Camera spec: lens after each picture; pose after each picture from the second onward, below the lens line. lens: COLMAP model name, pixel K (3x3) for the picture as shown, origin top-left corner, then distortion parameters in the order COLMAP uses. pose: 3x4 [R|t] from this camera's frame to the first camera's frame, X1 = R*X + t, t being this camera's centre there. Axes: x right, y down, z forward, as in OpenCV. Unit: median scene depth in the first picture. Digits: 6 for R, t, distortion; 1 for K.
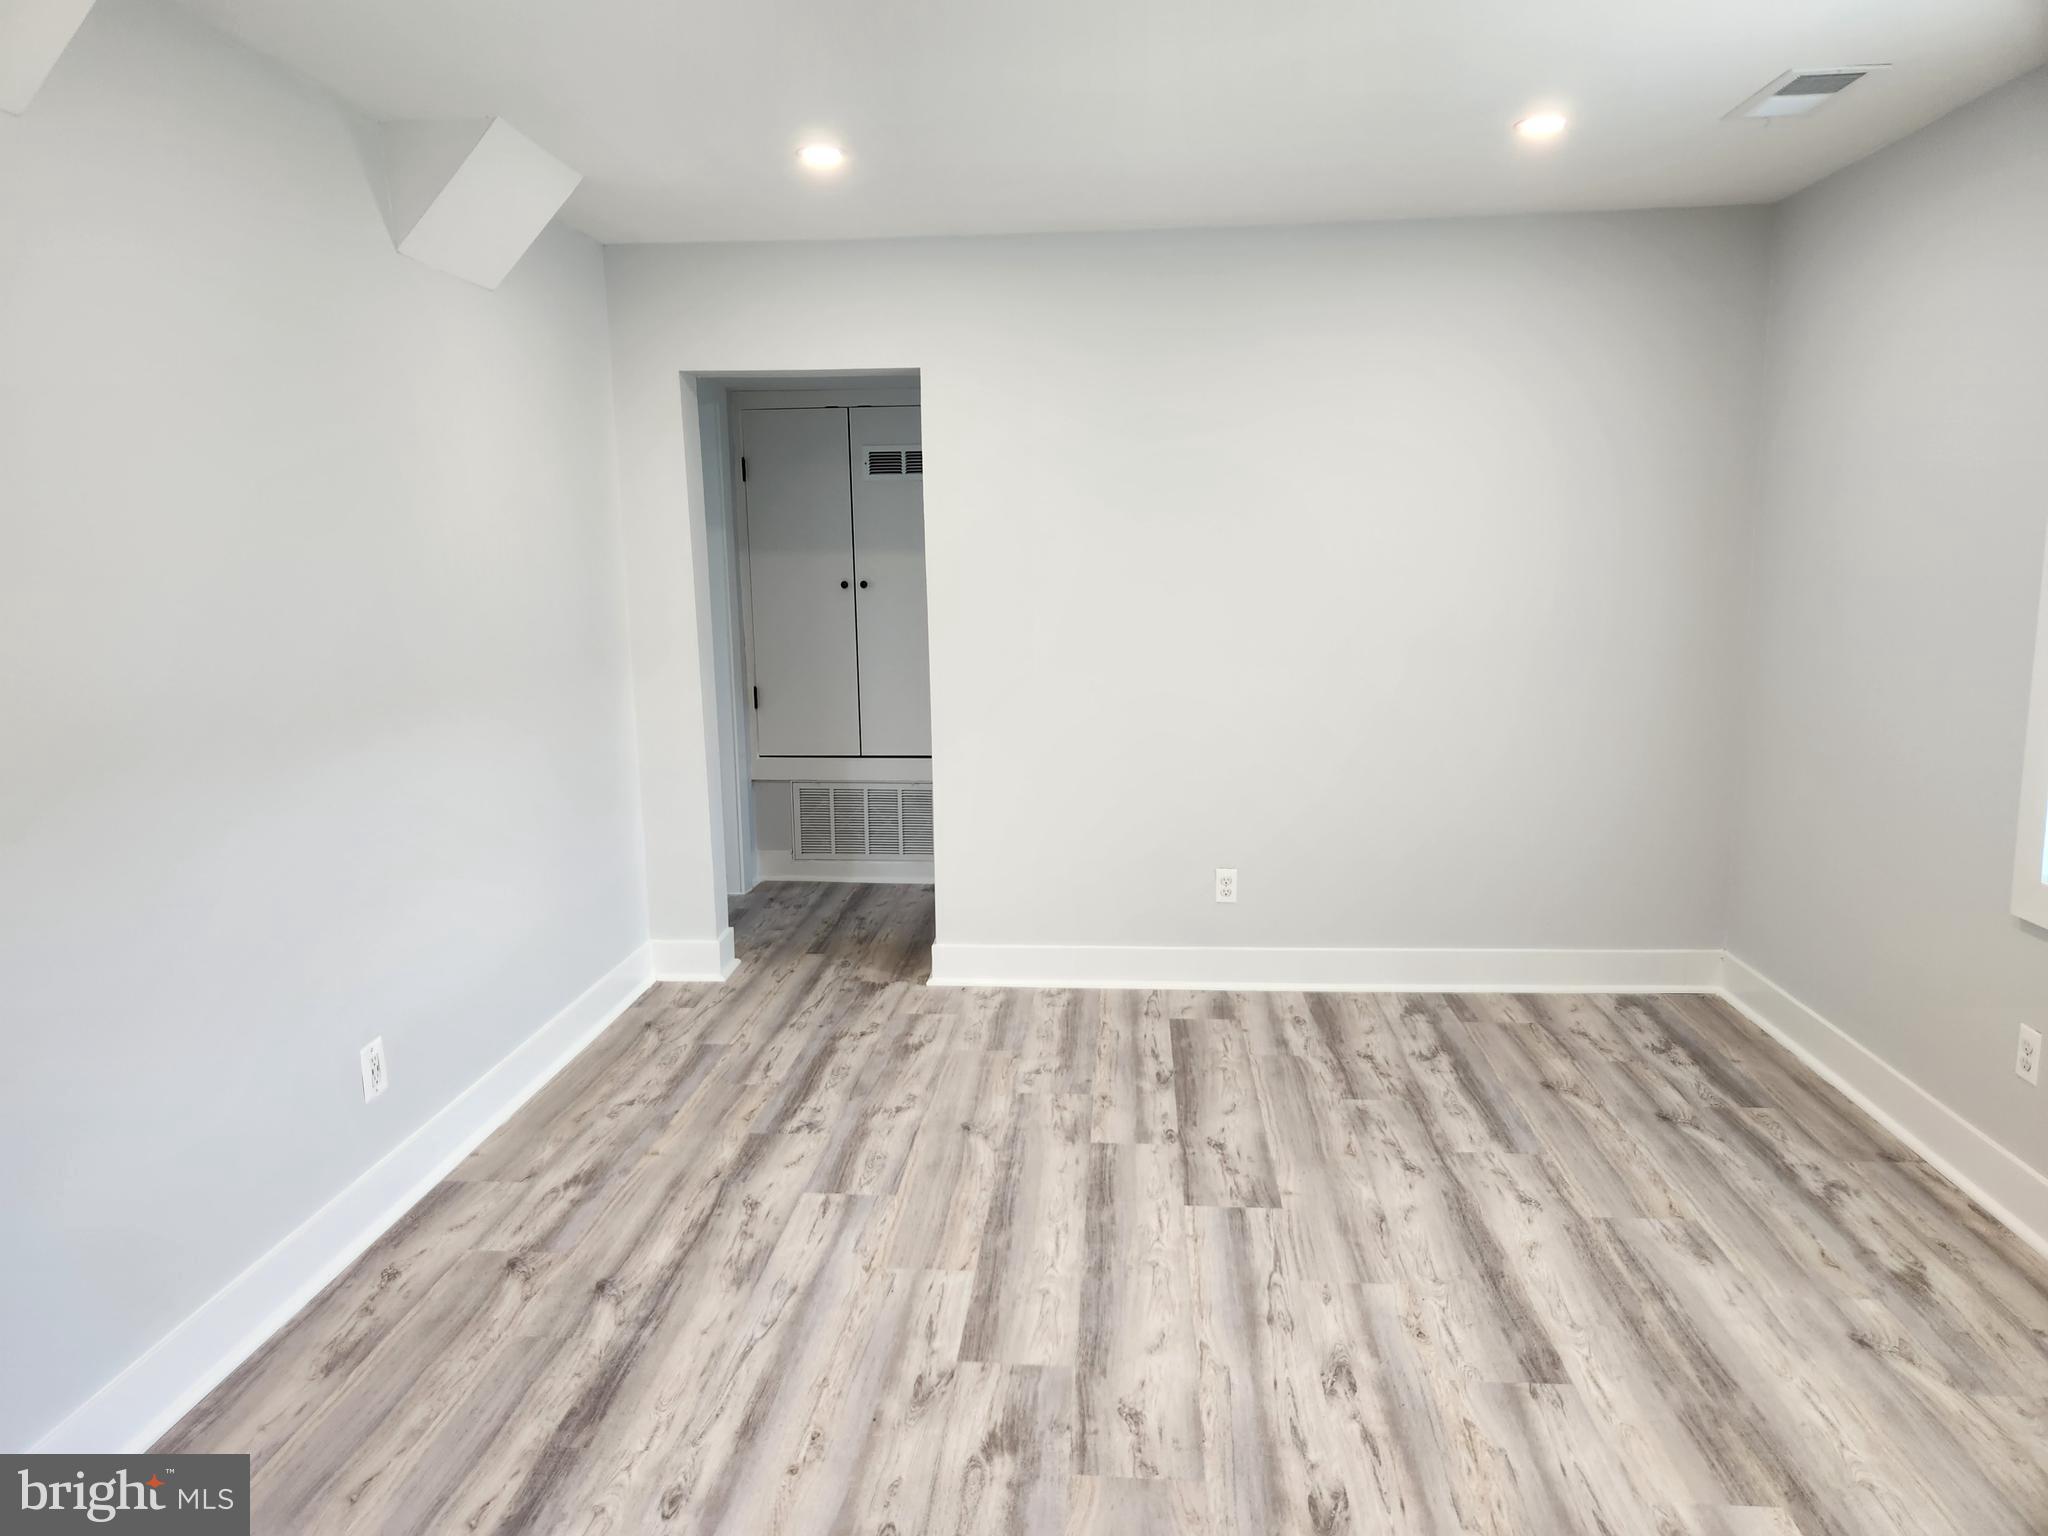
lens RADIAL K [[1366.5, 0, 1011.6], [0, 1366.5, 761.1], [0, 0, 1]] dist [0.076266, -0.067282]
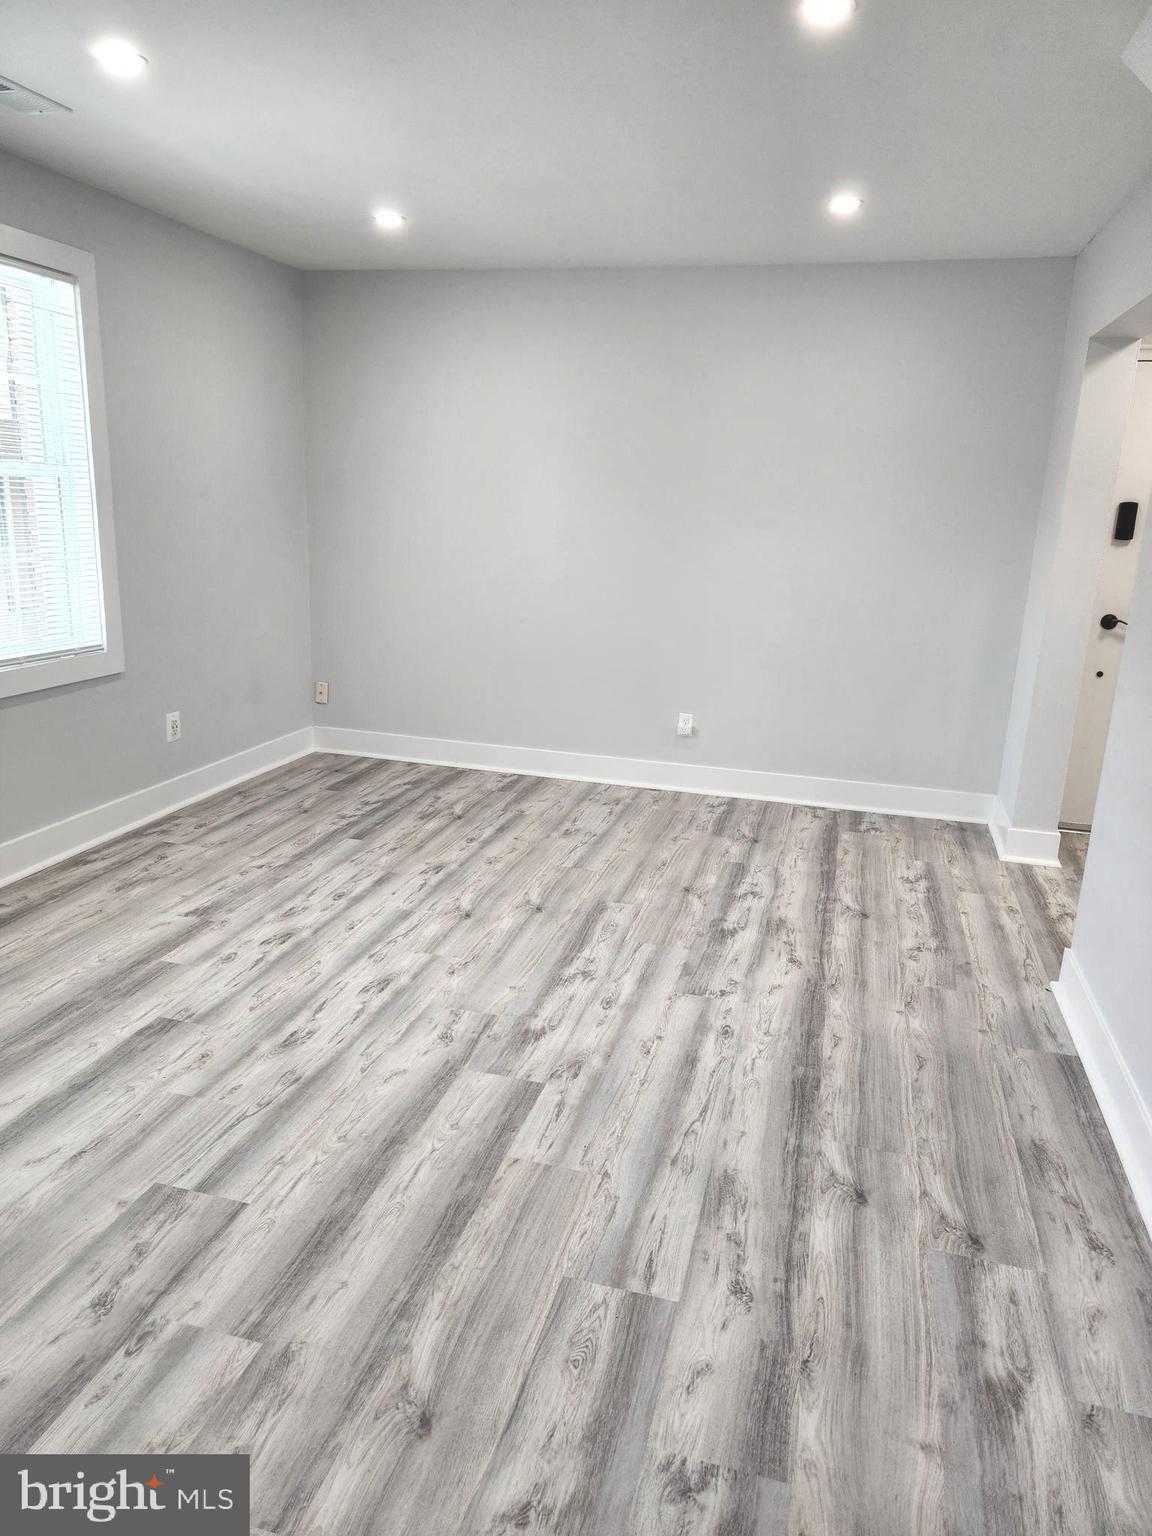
lens RADIAL K [[1024.9, 0, 584.7], [0, 1024.9, 760.9], [0, 0, 1]] dist [0.076266, -0.067282]
pose [[-0.985459, -0.061936, 0.158223, -0.186120], [0.004790, 0.920700, 0.390241, -0.213611], [-0.169846, 0.385324, -0.907016, 1.533142]]
